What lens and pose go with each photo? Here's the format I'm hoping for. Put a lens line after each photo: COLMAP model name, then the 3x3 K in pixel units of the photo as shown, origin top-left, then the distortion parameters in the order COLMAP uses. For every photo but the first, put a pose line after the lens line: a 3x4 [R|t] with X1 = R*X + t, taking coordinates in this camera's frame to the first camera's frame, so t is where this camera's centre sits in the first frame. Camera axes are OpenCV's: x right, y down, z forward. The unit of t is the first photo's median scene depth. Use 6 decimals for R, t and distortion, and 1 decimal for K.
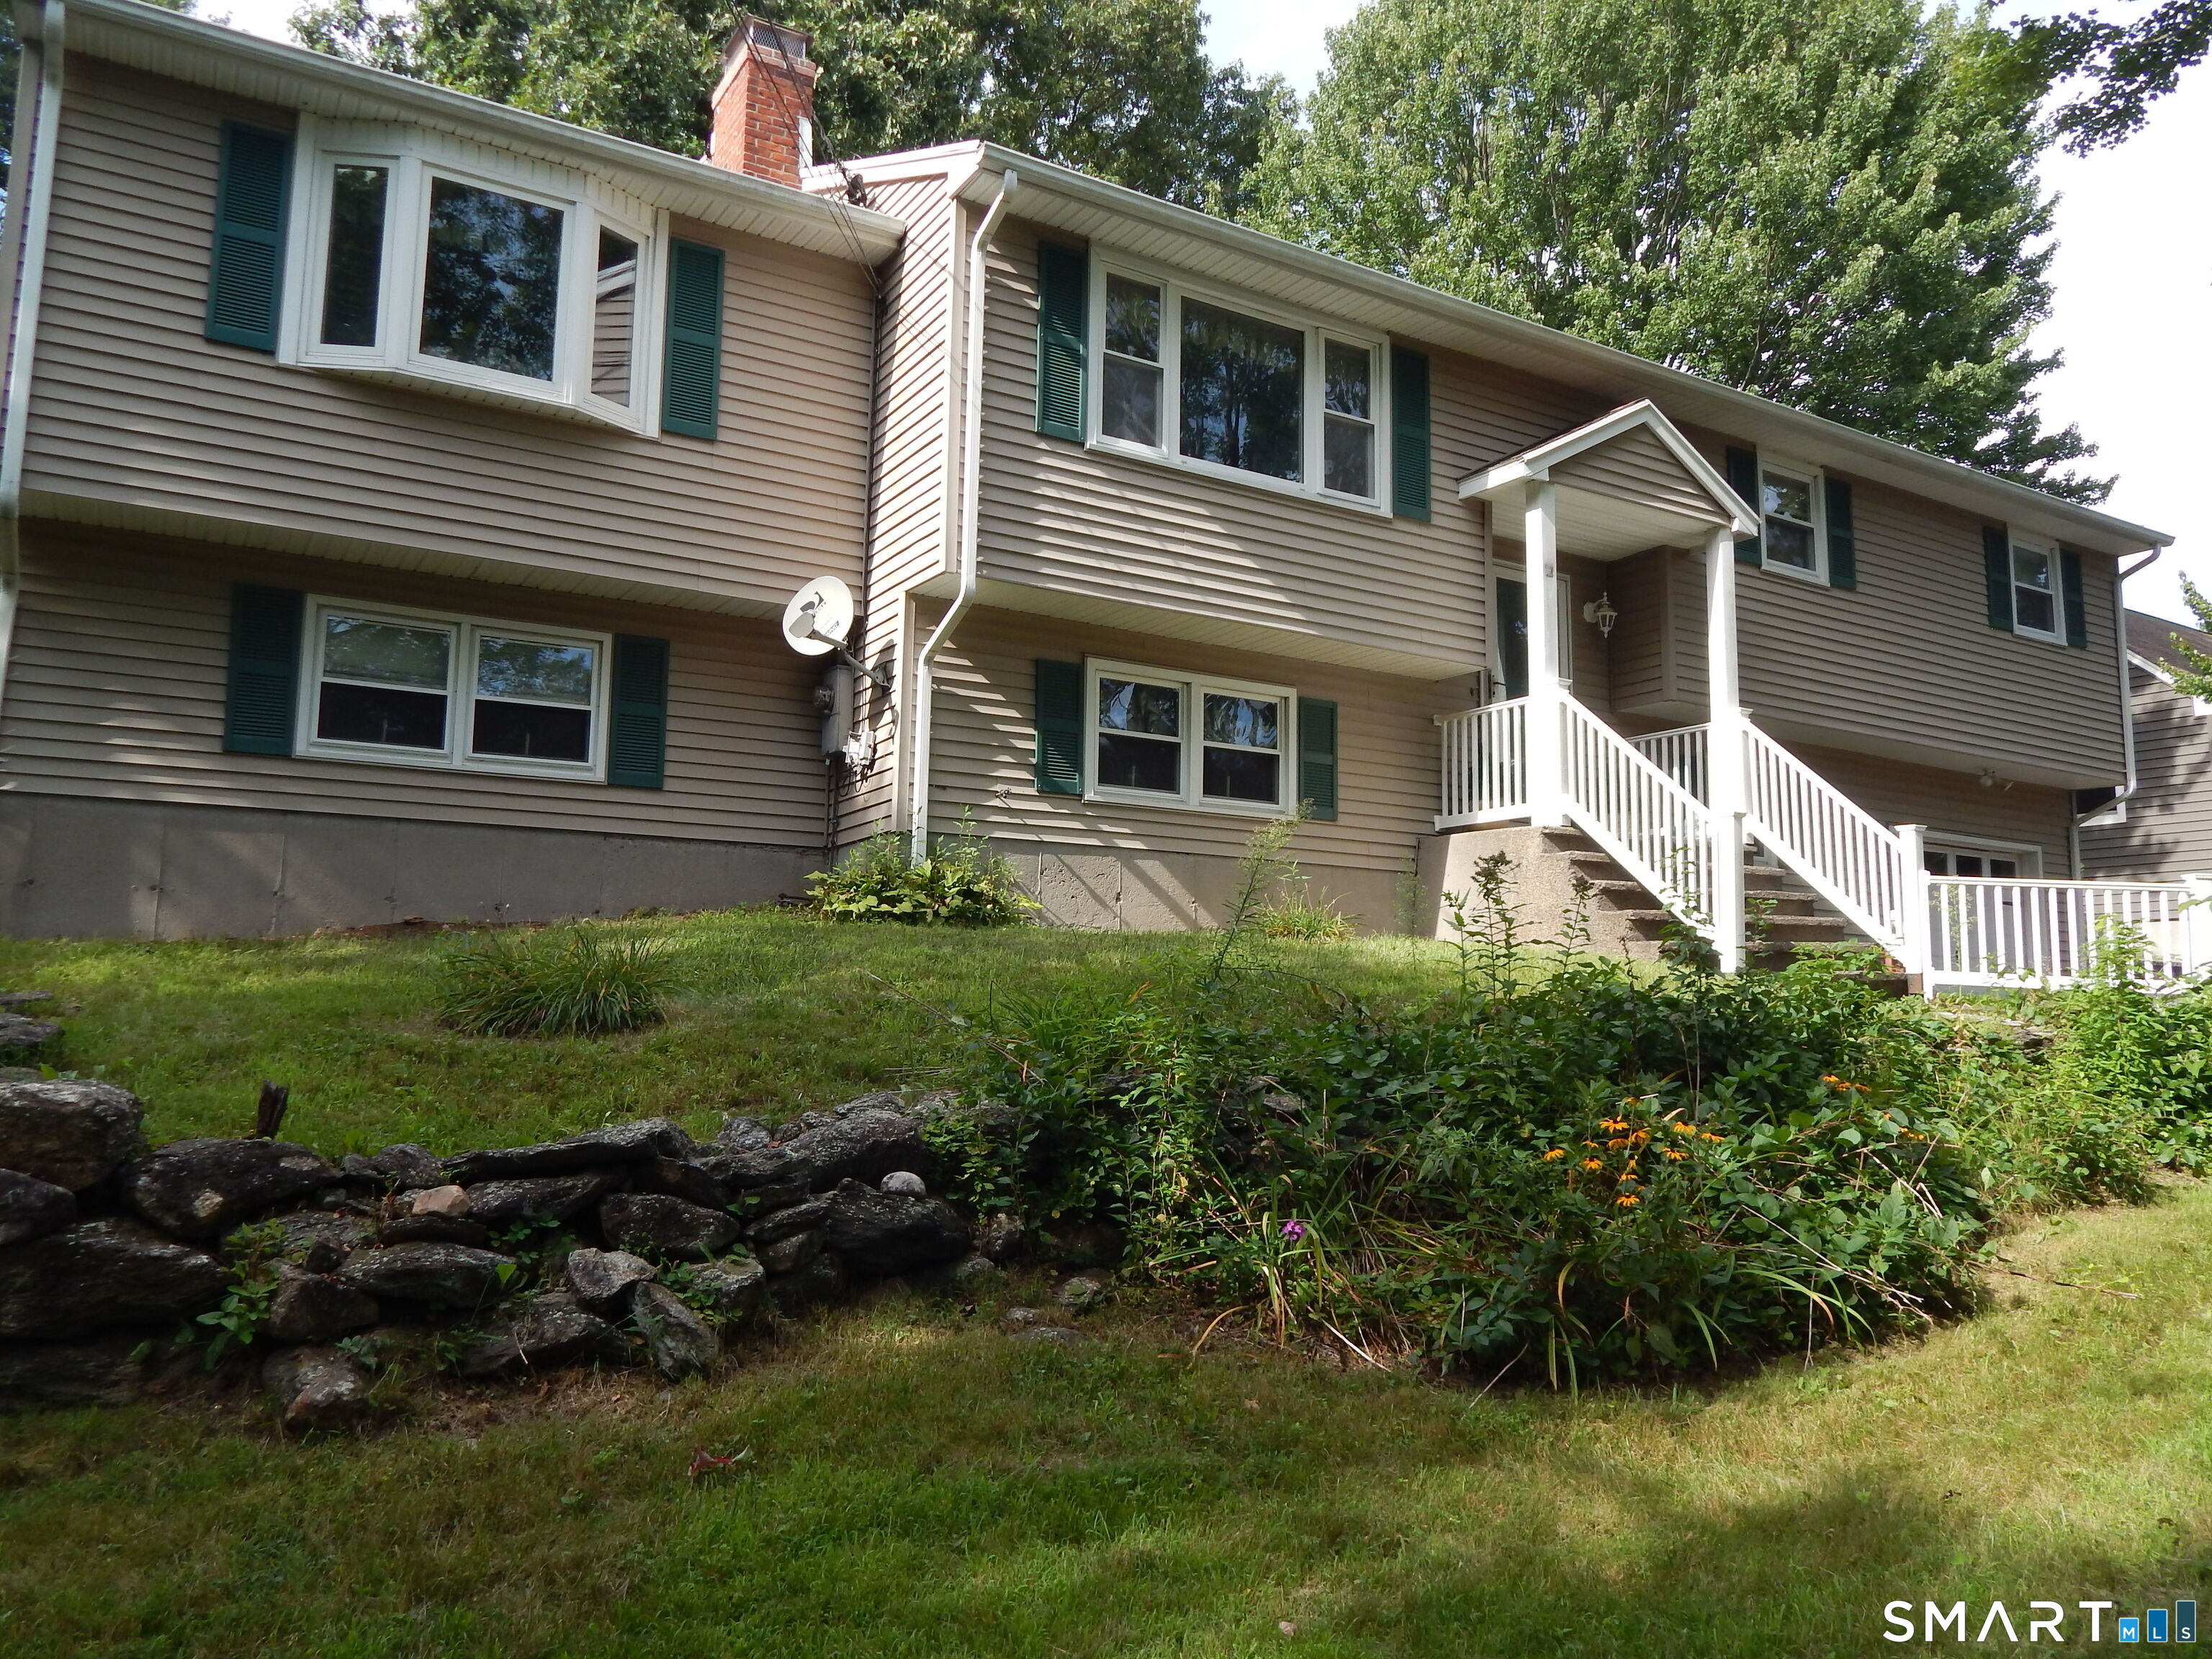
lens RADIAL K [[1615.7, 0, 1106.0], [0, 1615.7, 829.5], [0, 0, 1]] dist [-0.026133, 0.001262]
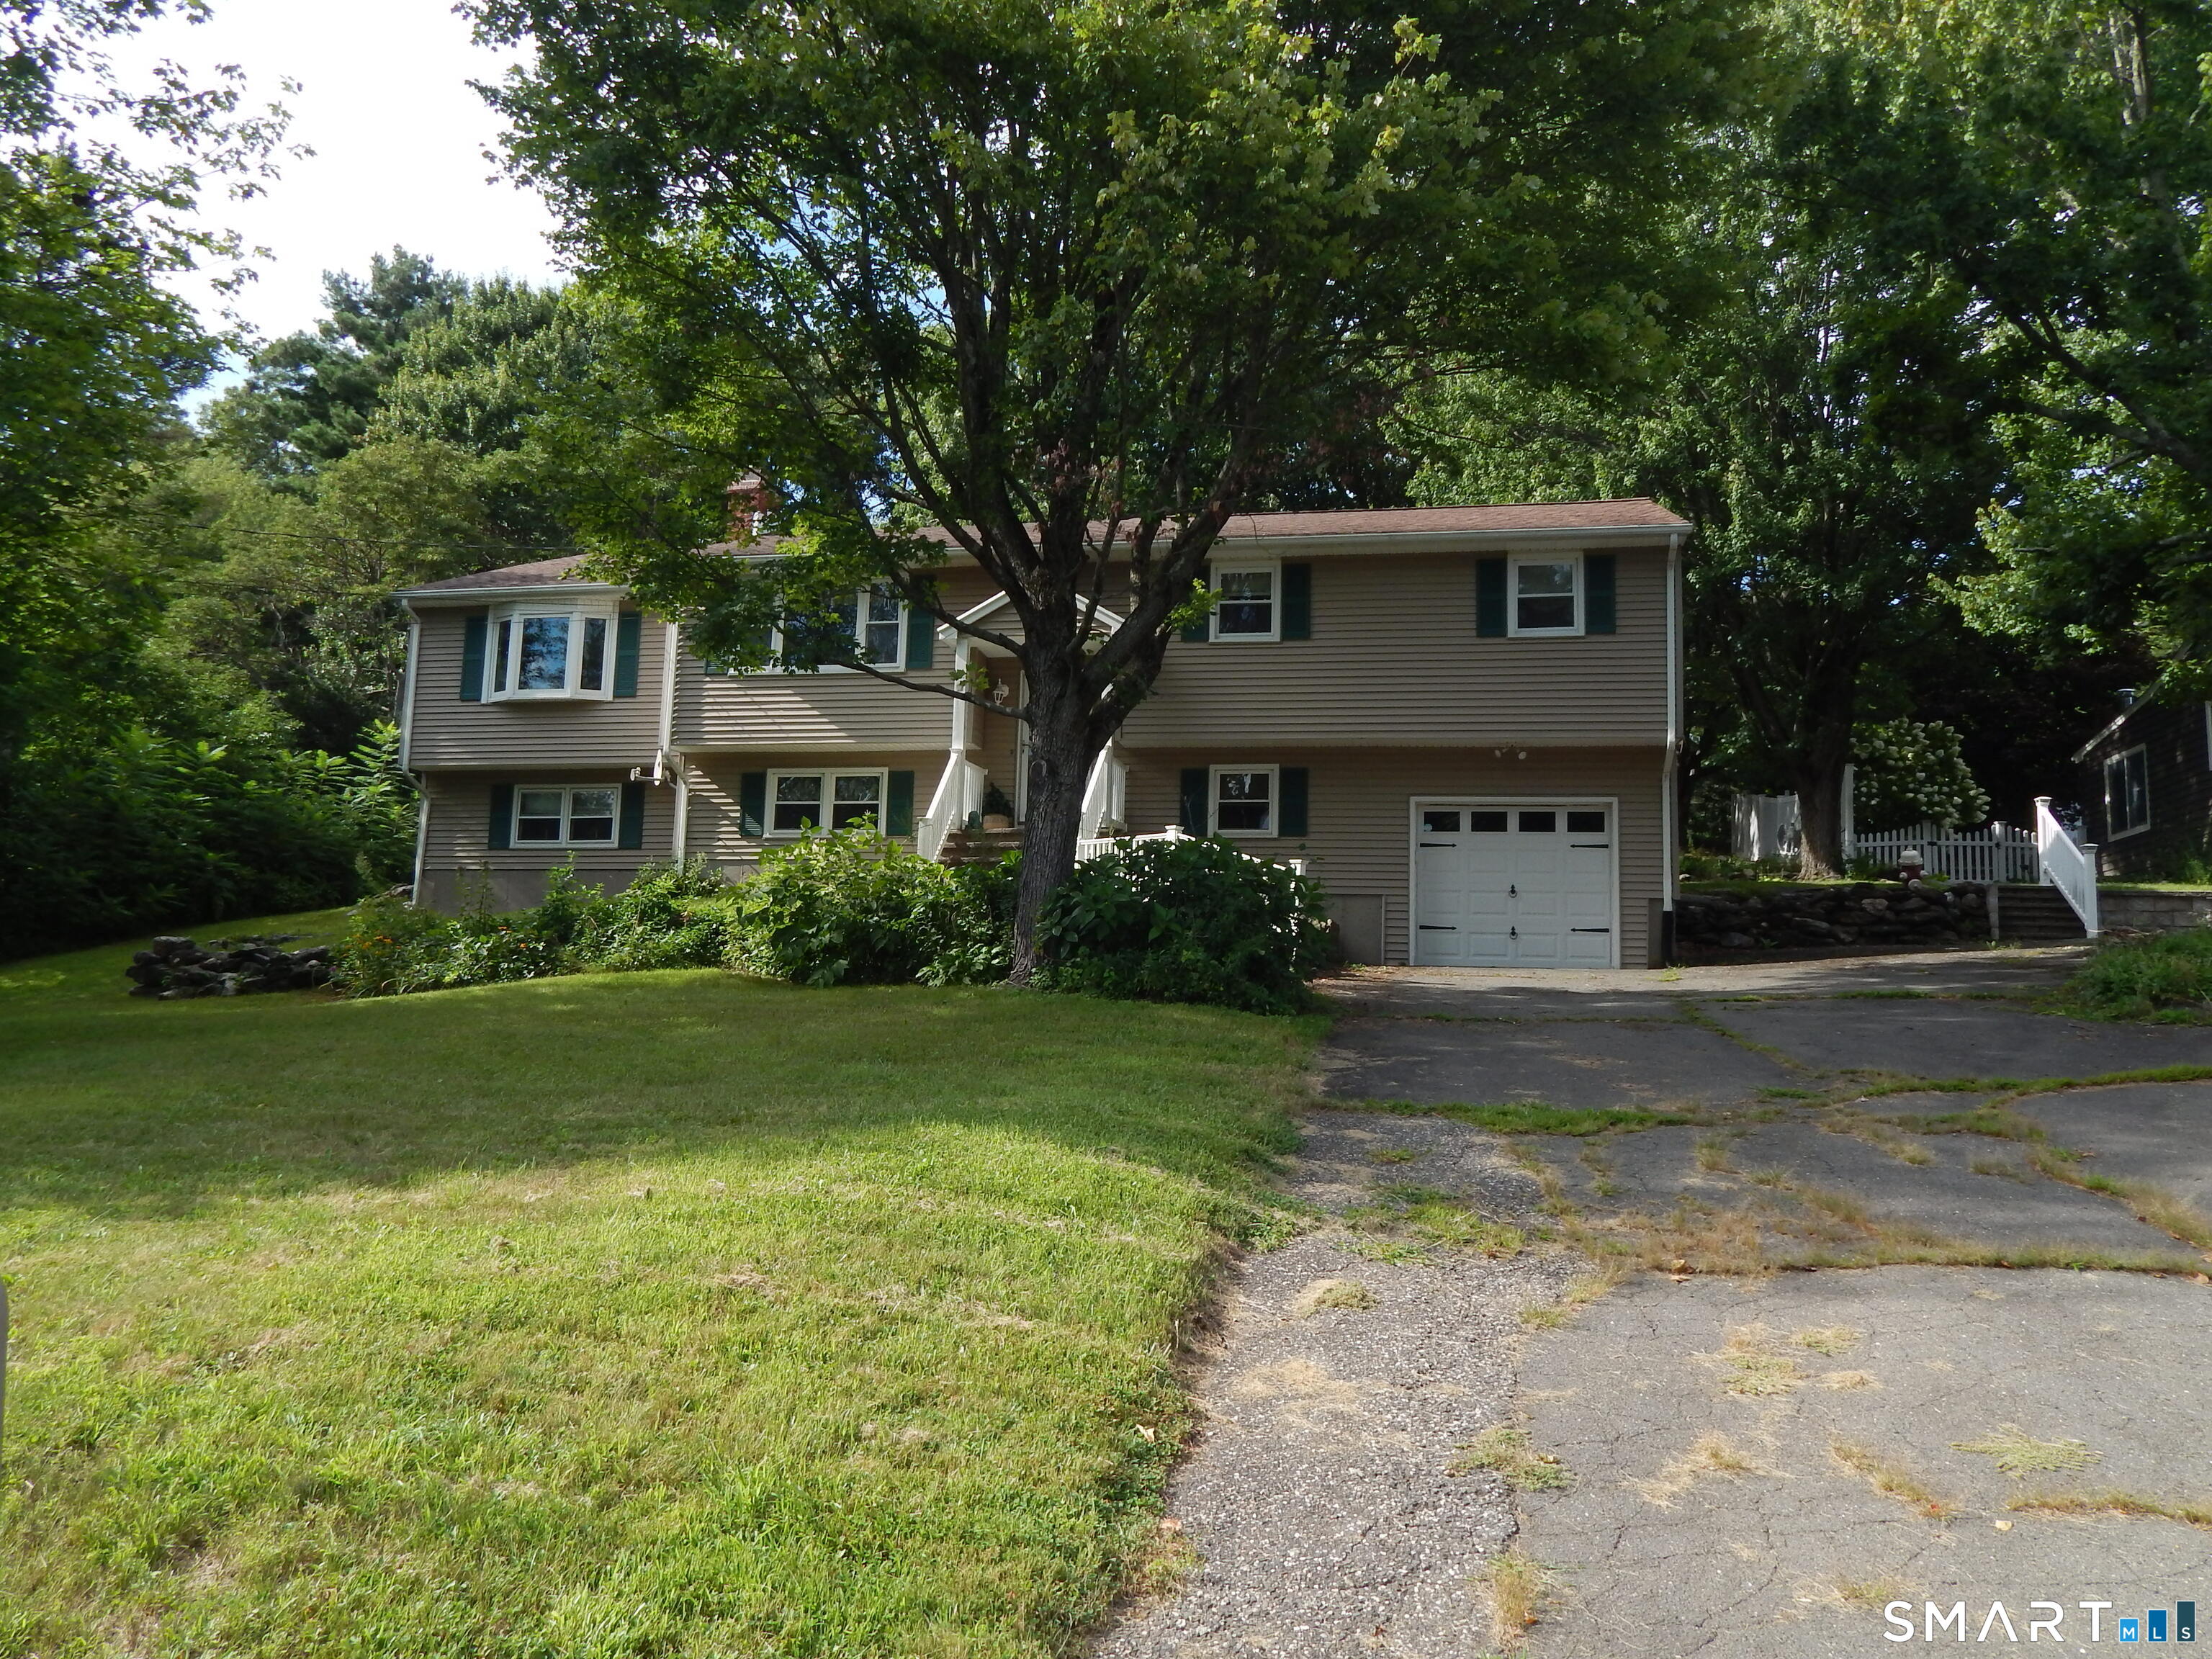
lens RADIAL K [[1615.7, 0, 1106.0], [0, 1615.7, 829.5], [0, 0, 1]] dist [-0.026133, 0.001262]
pose [[0.736461, -0.085227, -0.671090, 1.746630], [0.069728, 0.996312, -0.050009, 0.108515], [0.672877, -0.009964, 0.739687, -0.250279]]
